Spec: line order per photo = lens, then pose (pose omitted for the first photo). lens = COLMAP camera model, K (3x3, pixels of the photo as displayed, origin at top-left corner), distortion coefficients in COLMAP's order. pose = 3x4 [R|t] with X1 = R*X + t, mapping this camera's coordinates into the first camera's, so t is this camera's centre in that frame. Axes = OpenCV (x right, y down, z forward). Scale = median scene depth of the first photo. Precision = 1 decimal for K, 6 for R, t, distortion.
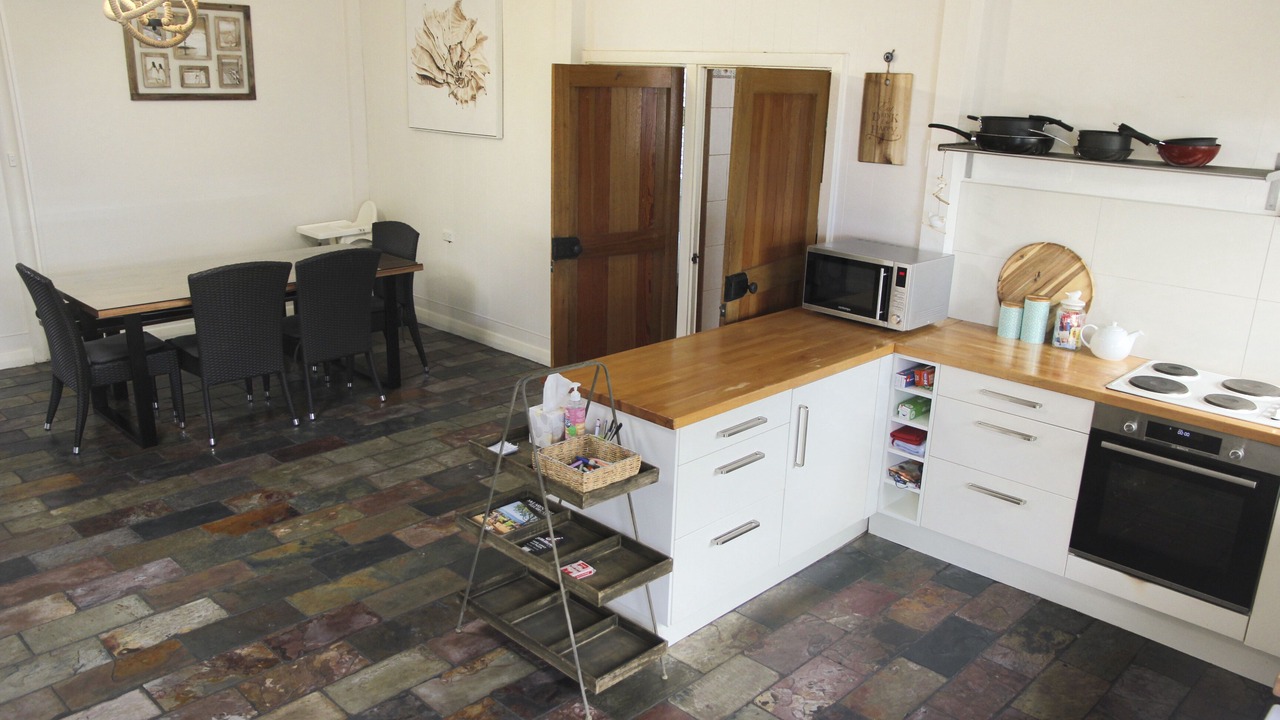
lens RADIAL K [[967.1, 0, 640.0], [0, 967.1, 360.0], [0, 0, 1]] dist [-0.026735, 0.006802]
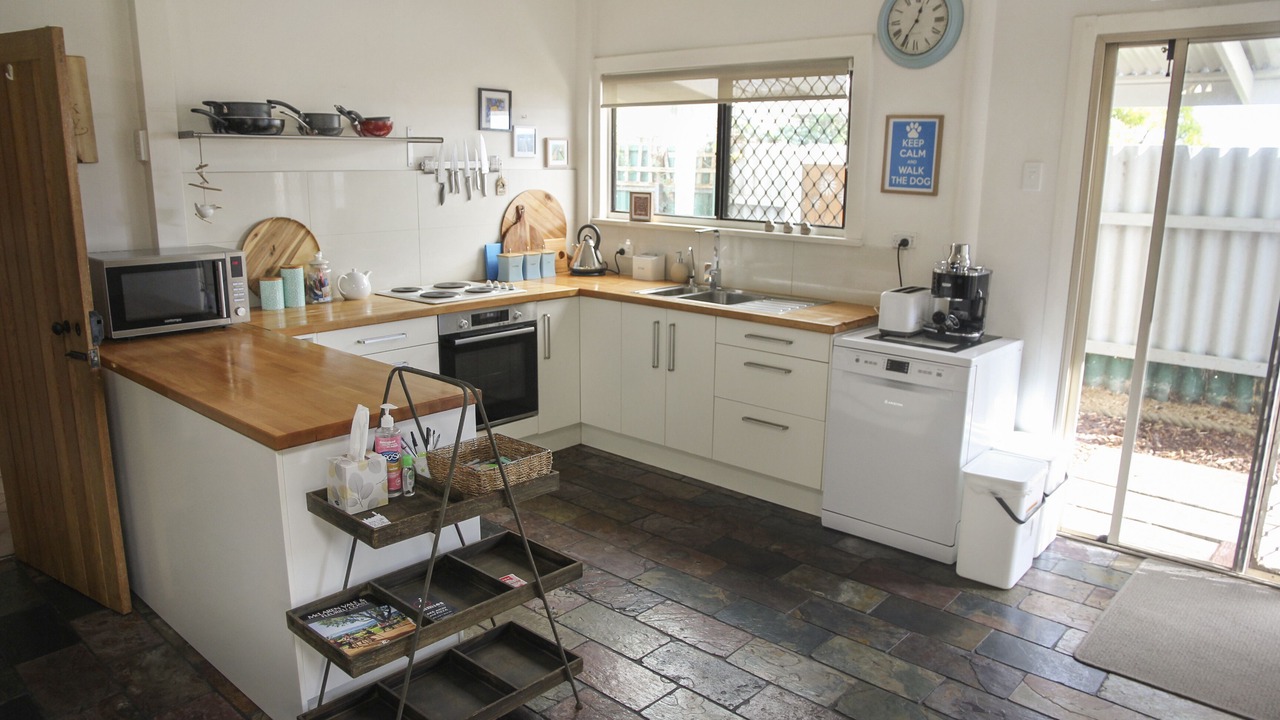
lens RADIAL K [[876.6, 0, 640.0], [0, 876.6, 360.0], [0, 0, 1]] dist [-0.095920, 0.000995]
pose [[-0.016346, -0.253231, 0.967268, -0.575574], [0.280716, 0.927326, 0.247518, -0.096887], [-0.959652, 0.275574, 0.055928, 0.588915]]
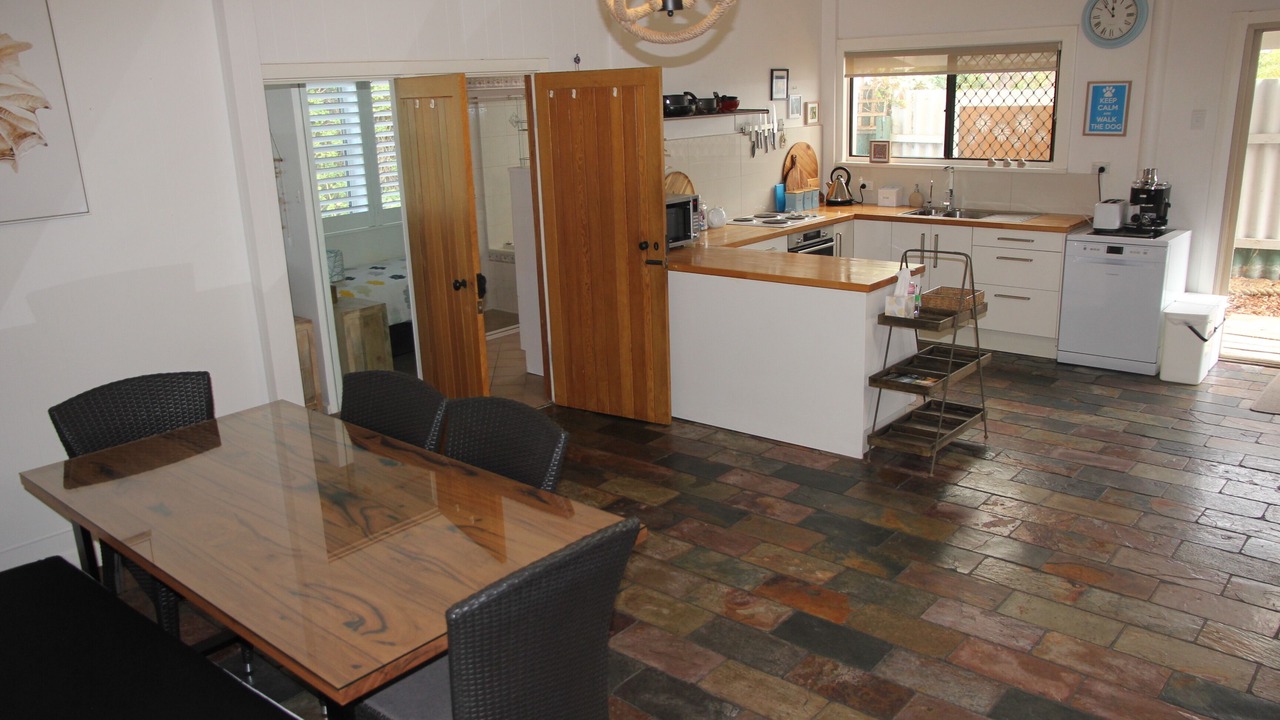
lens RADIAL K [[967.1, 0, 640.0], [0, 967.1, 360.0], [0, 0, 1]] dist [-0.026735, 0.006802]
pose [[-0.041236, -0.302386, 0.952293, -1.189815], [0.325036, 0.897201, 0.298967, -0.339005], [-0.944802, 0.321858, 0.061290, 1.055242]]
